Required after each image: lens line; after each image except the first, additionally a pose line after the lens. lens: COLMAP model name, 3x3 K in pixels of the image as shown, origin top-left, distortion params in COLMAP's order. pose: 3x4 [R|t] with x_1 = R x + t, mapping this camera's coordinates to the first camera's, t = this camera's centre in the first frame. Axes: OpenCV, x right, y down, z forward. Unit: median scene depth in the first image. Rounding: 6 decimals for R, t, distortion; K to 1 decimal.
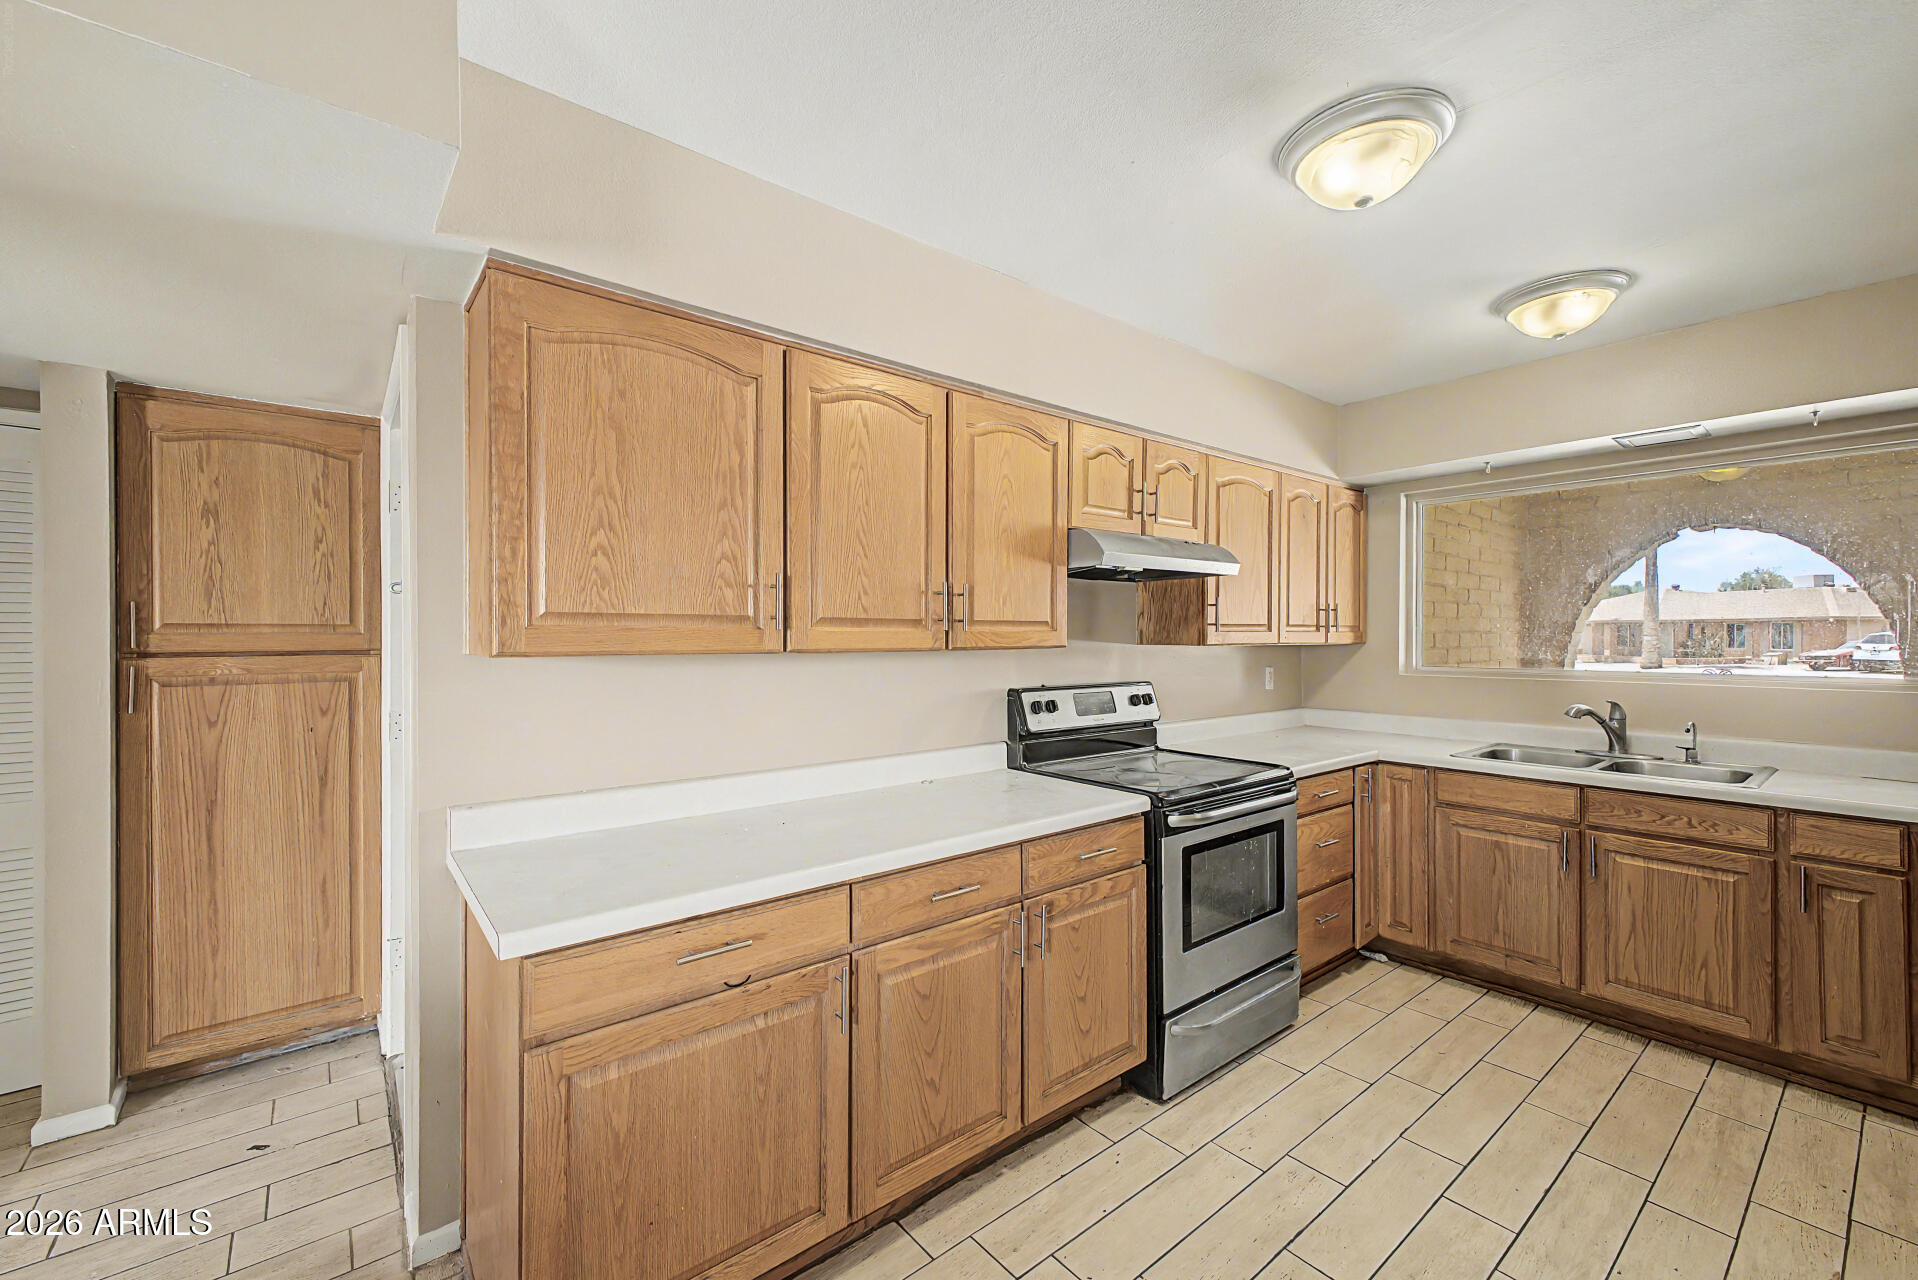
lens RADIAL K [[765.0, 0, 924.1], [0, 765.0, 637.3], [0, 0, 1]] dist [0.017936, -0.004208]
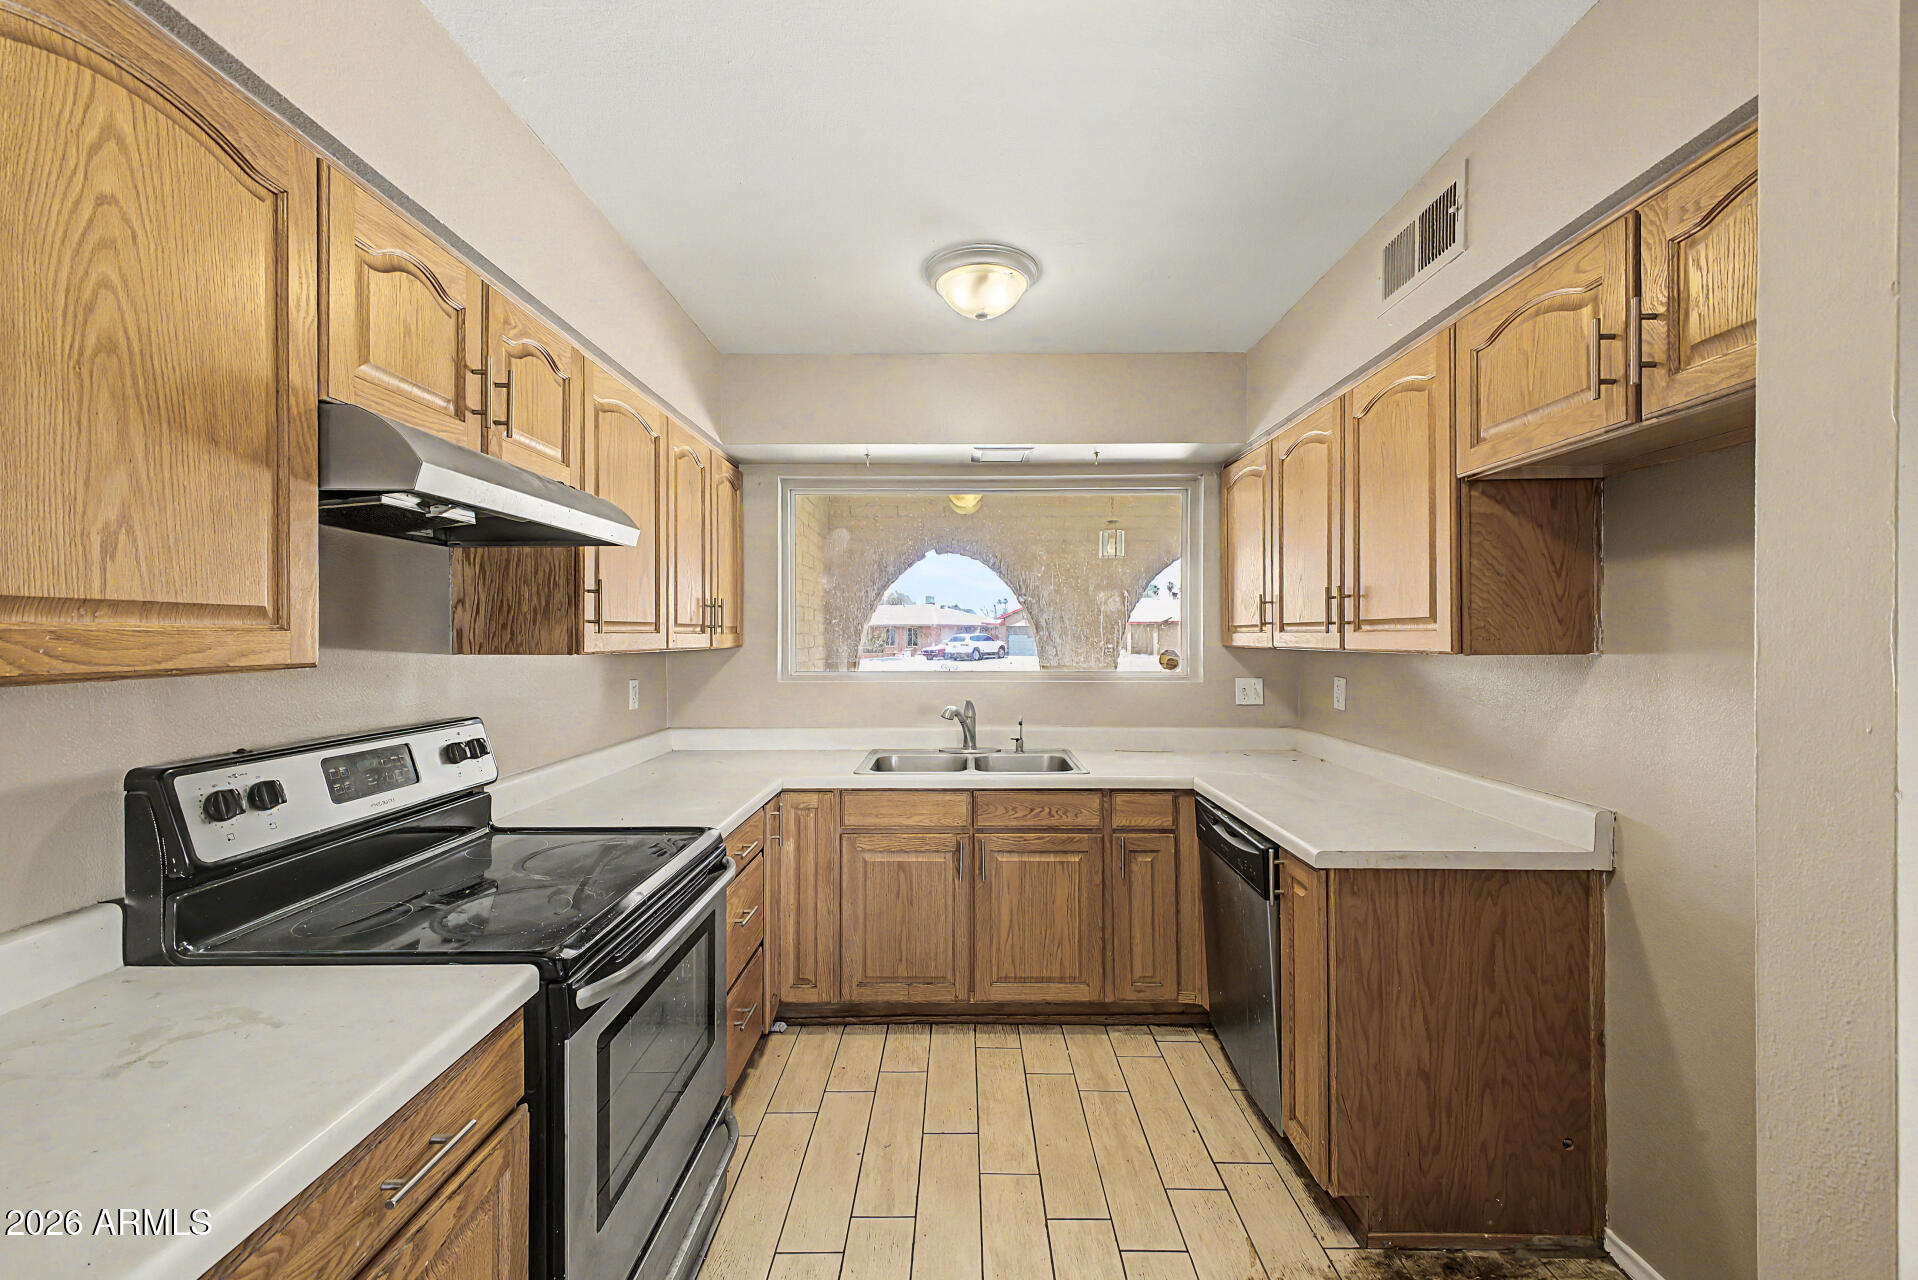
lens RADIAL K [[792.7, 0, 959.0], [0, 792.7, 640.0], [0, 0, 1]] dist [0.024234, -0.005735]
pose [[0.616325, -0.004002, 0.787482, 0.041793], [0.002994, 0.999992, 0.002739, -0.002187], [-0.787486, 0.000670, 0.616332, 0.361204]]
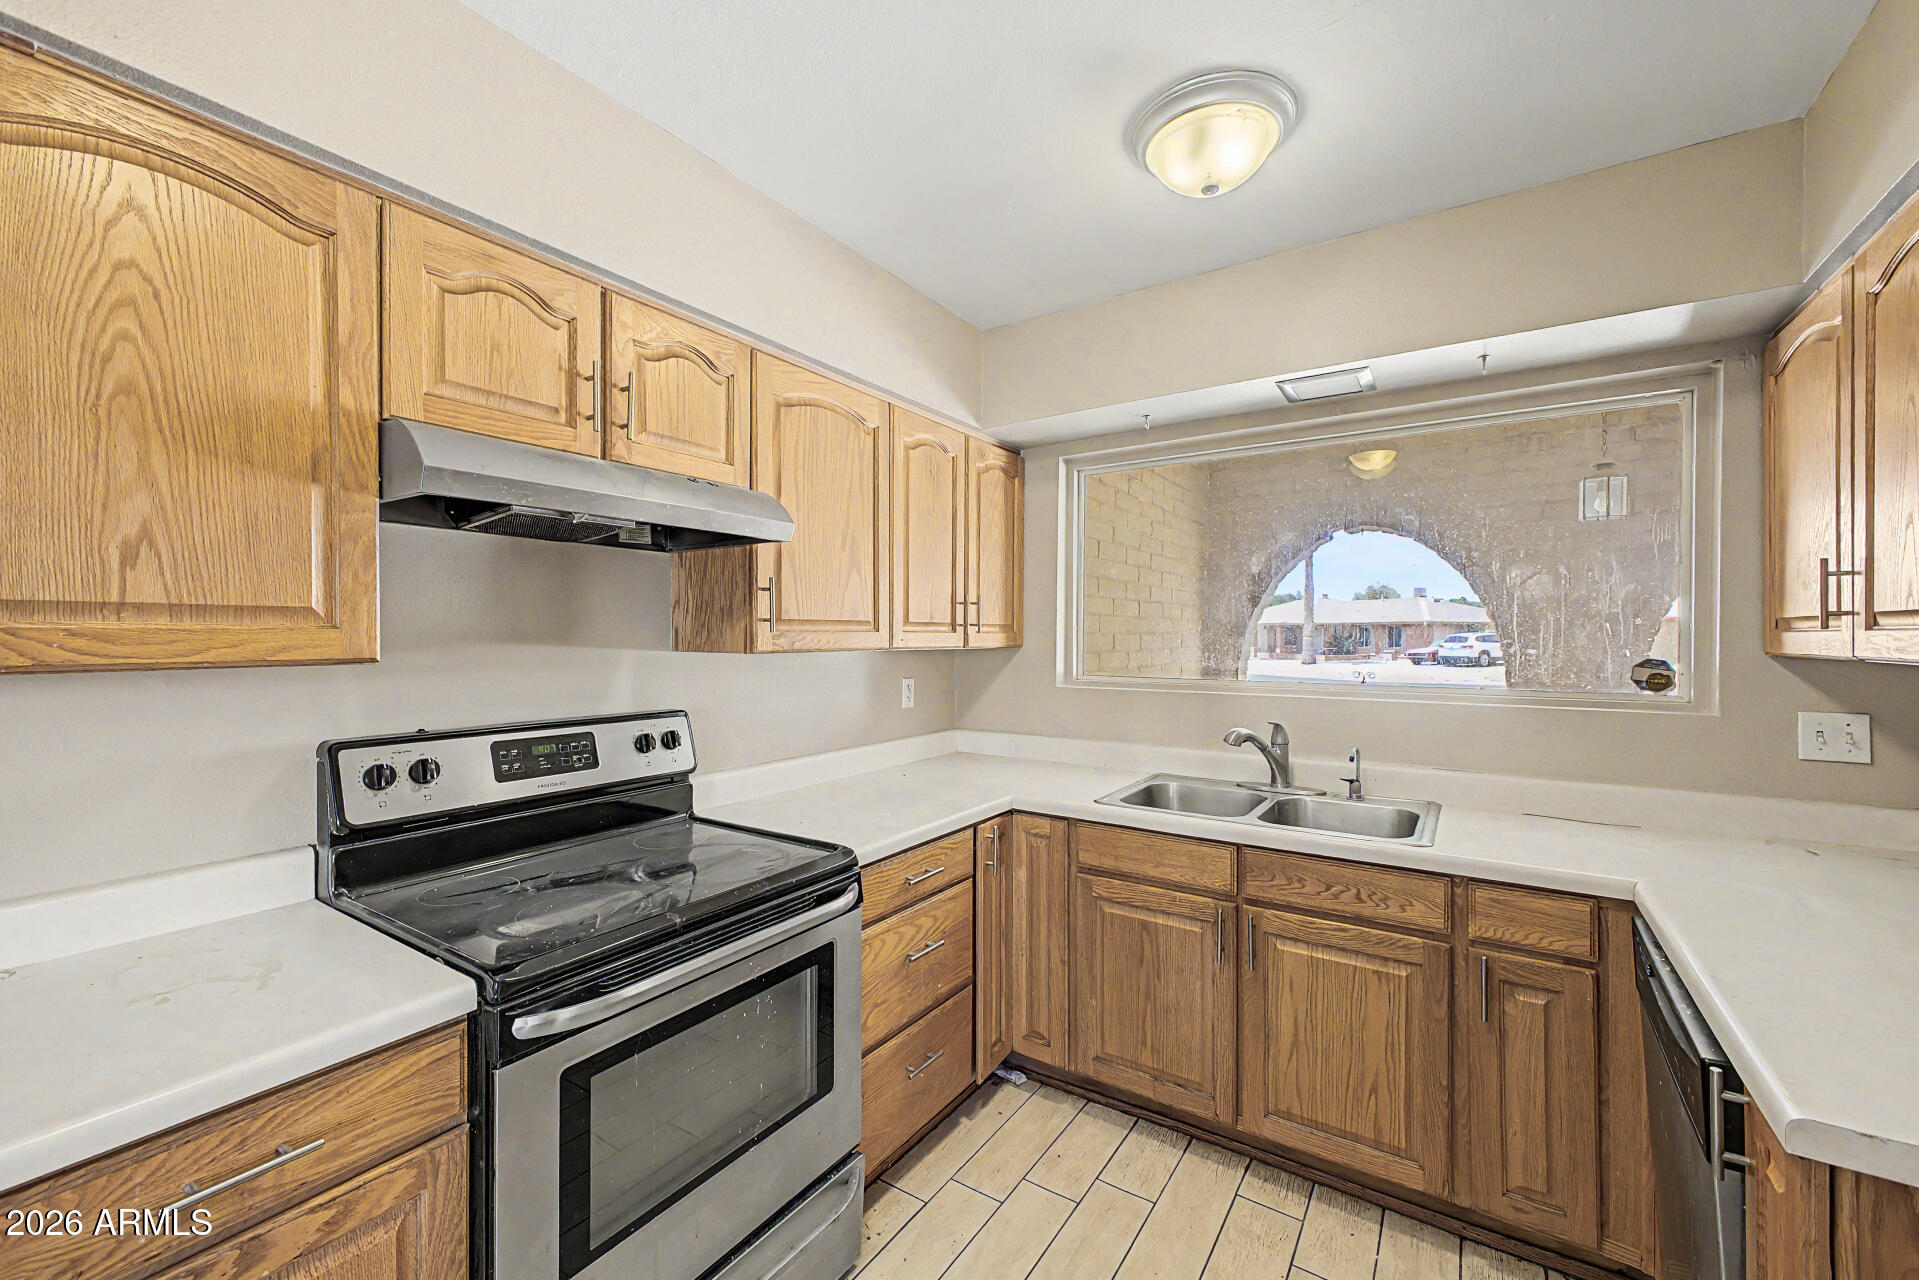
lens RADIAL K [[788.9, 0, 931.0], [0, 788.9, 643.4], [0, 0, 1]] dist [0.026643, -0.009874]
pose [[0.952198, -0.001093, 0.305481, 0.319793], [-0.001254, 0.999971, 0.007489, -0.002445], [-0.305480, -0.007514, 0.952169, 0.349873]]
